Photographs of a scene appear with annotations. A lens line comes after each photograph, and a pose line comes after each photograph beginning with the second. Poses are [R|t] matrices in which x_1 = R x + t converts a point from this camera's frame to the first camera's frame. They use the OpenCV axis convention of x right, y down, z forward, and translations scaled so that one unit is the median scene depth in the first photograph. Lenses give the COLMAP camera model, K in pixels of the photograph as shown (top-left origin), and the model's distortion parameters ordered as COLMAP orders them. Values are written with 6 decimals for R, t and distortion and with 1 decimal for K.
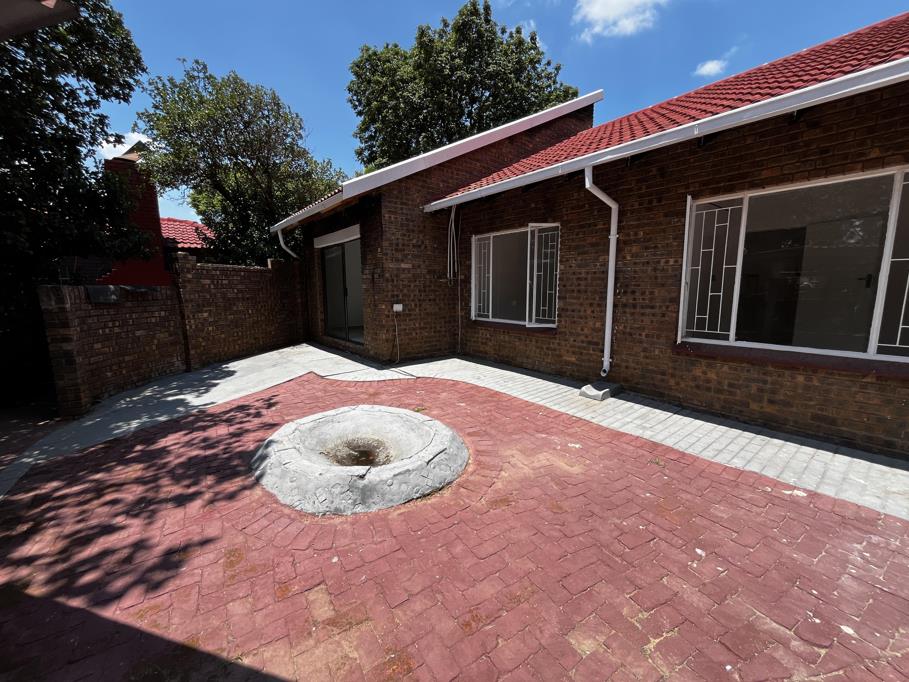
lens RADIAL K [[367.3, 0, 452.7], [0, 367.3, 342.2], [0, 0, 1]] dist [-0.010343, 0.000742]
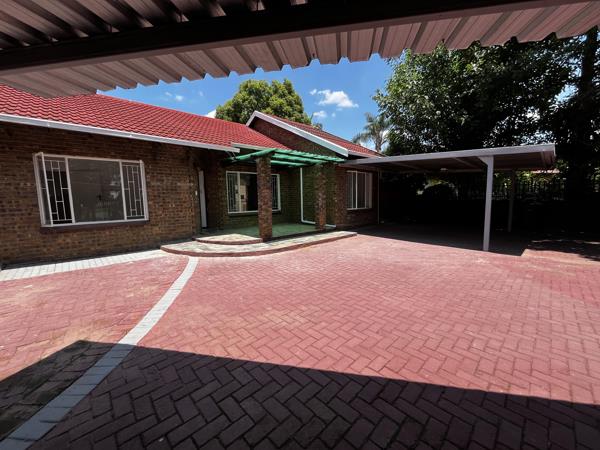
lens RADIAL K [[242.5, 0, 298.4], [0, 242.5, 225.3], [0, 0, 1]] dist [-0.010343, 0.000742]
pose [[-0.094997, -0.096580, 0.990781, -0.633857], [0.168626, 0.979338, 0.111633, 0.062163], [-0.981092, 0.177676, -0.076748, -0.159174]]
